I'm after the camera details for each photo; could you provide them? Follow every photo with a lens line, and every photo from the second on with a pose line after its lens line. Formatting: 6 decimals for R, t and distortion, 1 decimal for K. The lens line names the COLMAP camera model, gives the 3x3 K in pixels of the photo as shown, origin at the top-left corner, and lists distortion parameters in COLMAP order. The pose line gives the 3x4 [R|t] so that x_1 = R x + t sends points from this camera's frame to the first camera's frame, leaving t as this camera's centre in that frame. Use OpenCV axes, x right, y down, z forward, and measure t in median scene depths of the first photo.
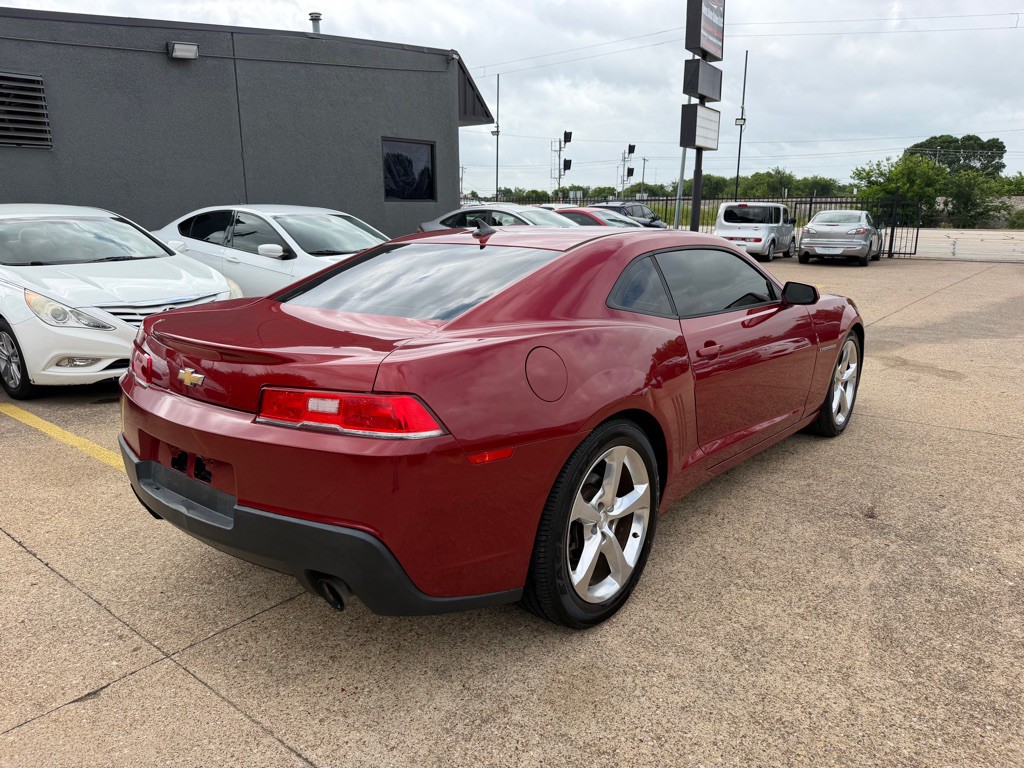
lens RADIAL K [[729.4, 0, 501.5], [0, 729.4, 374.0], [0, 0, 1]] dist [0.011414, -0.023465]
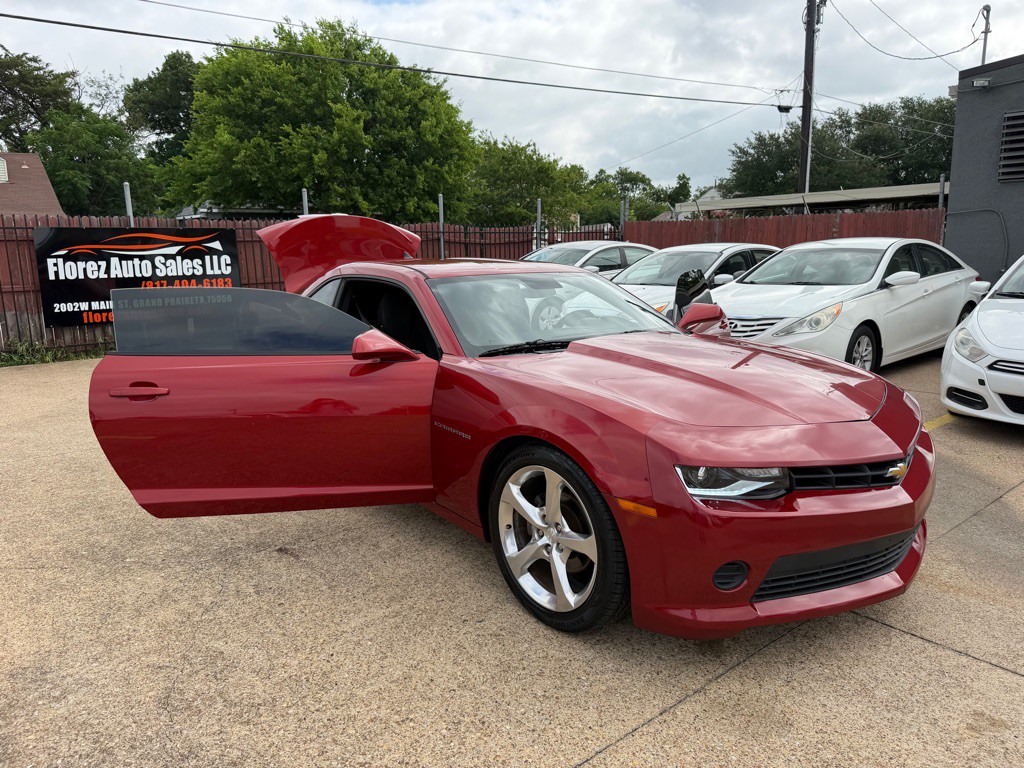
lens RADIAL K [[729.4, 0, 503.9], [0, 729.4, 390.9], [0, 0, 1]] dist [0.011414, -0.023465]
pose [[-0.203274, 0.201379, -0.958189, 0.870052], [-0.192802, 0.951228, 0.240818, -0.198019], [0.959952, 0.233693, -0.154533, 0.895895]]
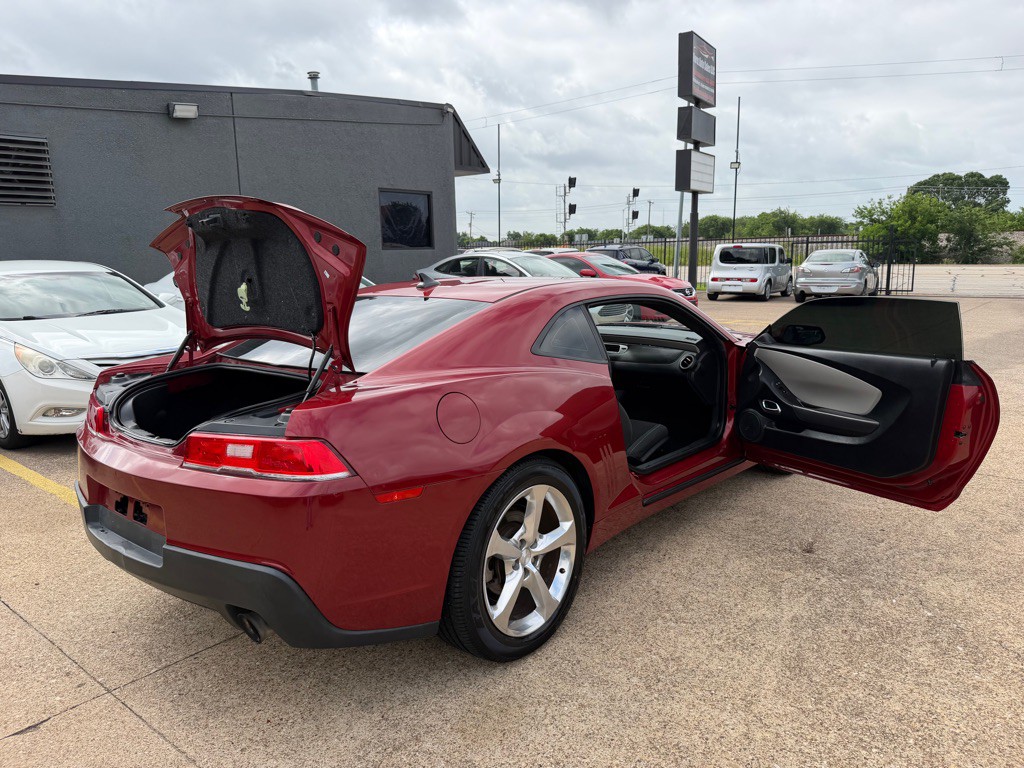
lens RADIAL K [[729.4, 0, 504.6], [0, 729.4, 377.5], [0, 0, 1]] dist [0.011414, -0.023465]
pose [[0.999790, -0.016042, -0.012726, 0.060597], [0.015344, 0.998465, -0.053216, -0.000735], [0.013560, 0.053010, 0.998502, -0.030780]]
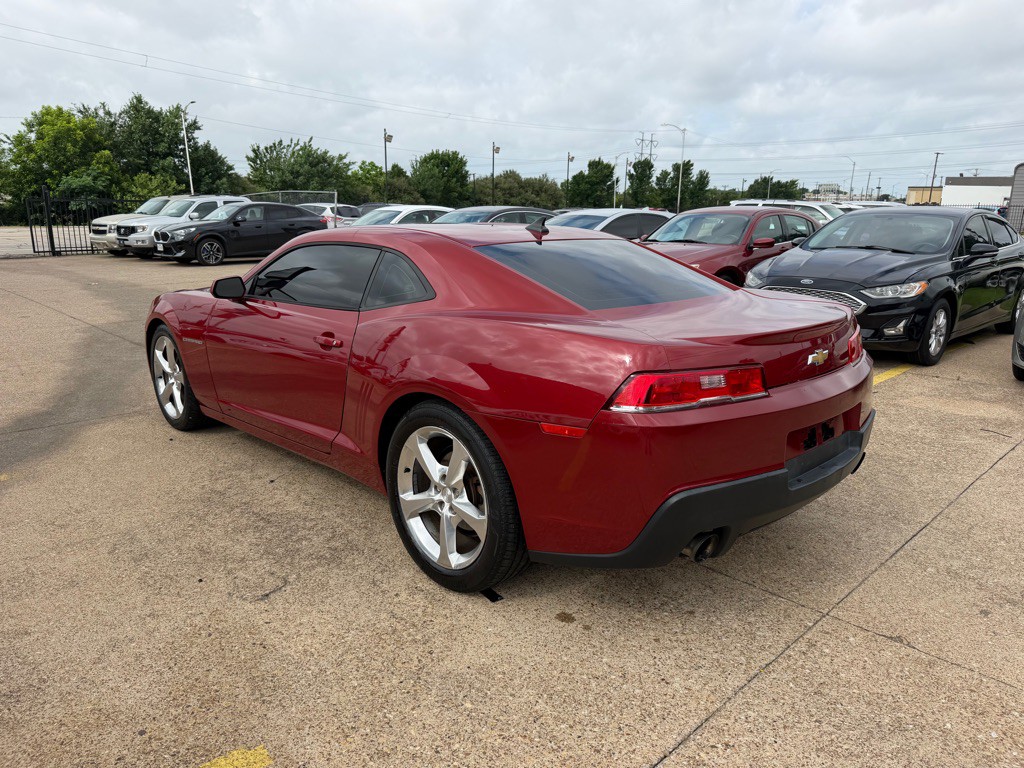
lens RADIAL K [[729.4, 0, 510.9], [0, 729.4, 376.2], [0, 0, 1]] dist [0.011414, -0.023465]
pose [[0.108584, -0.211896, 0.971241, -0.672349], [0.204088, 0.960958, 0.186836, -0.117338], [-0.972912, 0.177932, 0.147590, 0.553055]]
